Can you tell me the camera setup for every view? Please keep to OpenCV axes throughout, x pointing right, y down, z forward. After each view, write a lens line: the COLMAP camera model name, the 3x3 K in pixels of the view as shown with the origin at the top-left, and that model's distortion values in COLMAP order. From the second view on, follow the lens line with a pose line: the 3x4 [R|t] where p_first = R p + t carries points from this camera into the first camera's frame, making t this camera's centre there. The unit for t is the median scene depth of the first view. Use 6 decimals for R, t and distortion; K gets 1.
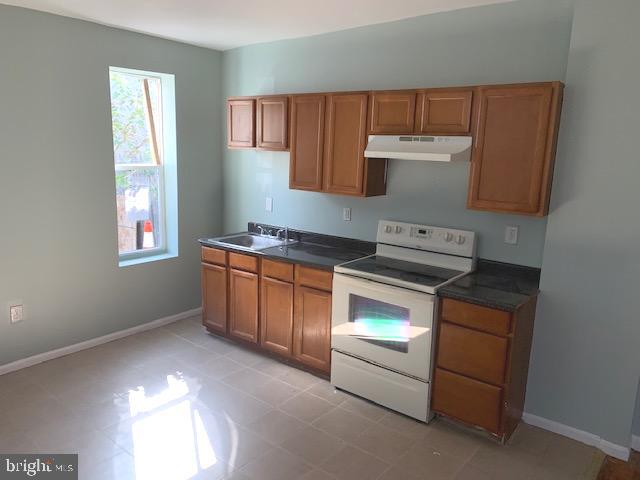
lens RADIAL K [[489.0, 0, 315.9], [0, 489.0, 236.9], [0, 0, 1]] dist [0.054372, -0.051836]
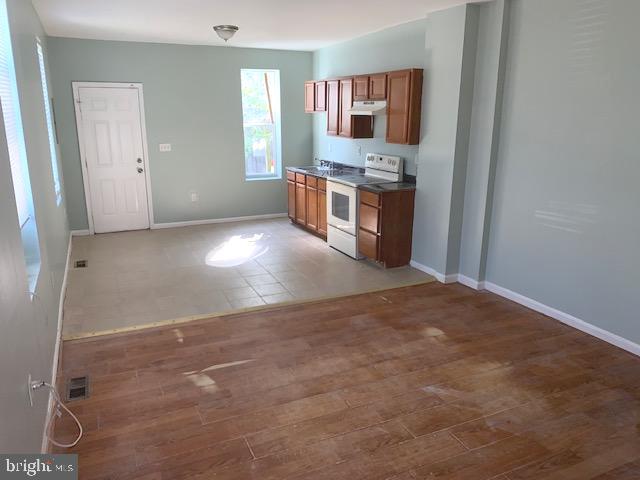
lens RADIAL K [[489.0, 0, 315.9], [0, 489.0, 236.9], [0, 0, 1]] dist [0.054372, -0.051836]
pose [[0.895676, 0.084410, -0.436623, 0.783945], [-0.057998, 0.995607, 0.073500, 0.147492], [0.440910, -0.040509, 0.896637, -0.634643]]
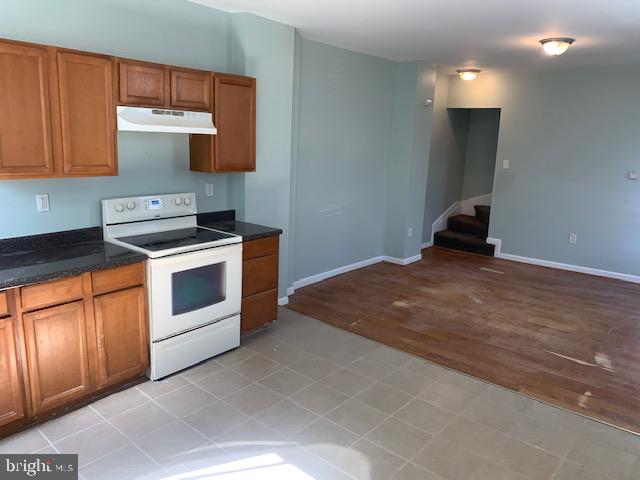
lens RADIAL K [[489.0, 0, 315.9], [0, 489.0, 236.9], [0, 0, 1]] dist [0.054372, -0.051836]
pose [[0.020868, -0.235584, 0.971630, -0.812228], [0.144272, 0.962379, 0.230242, -0.131158], [-0.989318, 0.135374, 0.054071, 0.620256]]
